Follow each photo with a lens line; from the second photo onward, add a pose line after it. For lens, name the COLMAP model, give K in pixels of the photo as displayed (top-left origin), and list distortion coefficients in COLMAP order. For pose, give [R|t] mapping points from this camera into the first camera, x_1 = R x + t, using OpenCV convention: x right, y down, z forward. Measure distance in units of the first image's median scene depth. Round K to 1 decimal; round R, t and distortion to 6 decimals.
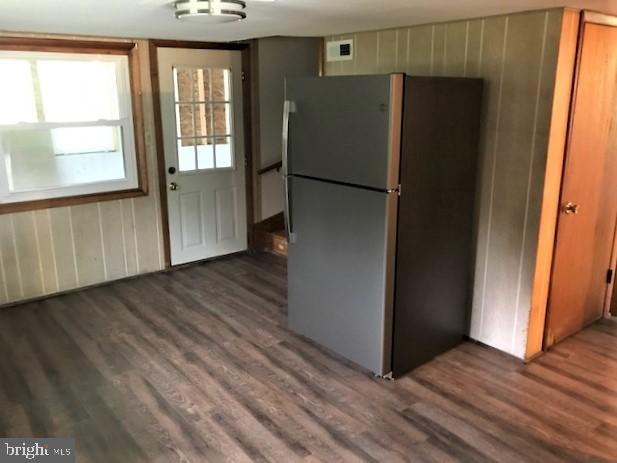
lens RADIAL K [[529.8, 0, 307.8], [0, 529.8, 215.4], [0, 0, 1]] dist [0.045562, -0.002624]
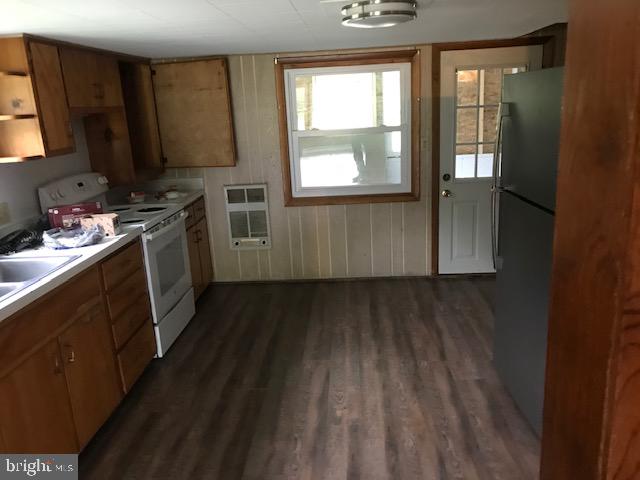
lens RADIAL K [[526.5, 0, 320.0], [0, 526.5, 240.0], [0, 0, 1]] dist [0.004708, -0.003108]
pose [[0.757491, 0.136975, -0.638314, 0.228230], [-0.108986, 0.990553, 0.083228, -0.029231], [0.643685, 0.006522, 0.765263, 0.126598]]
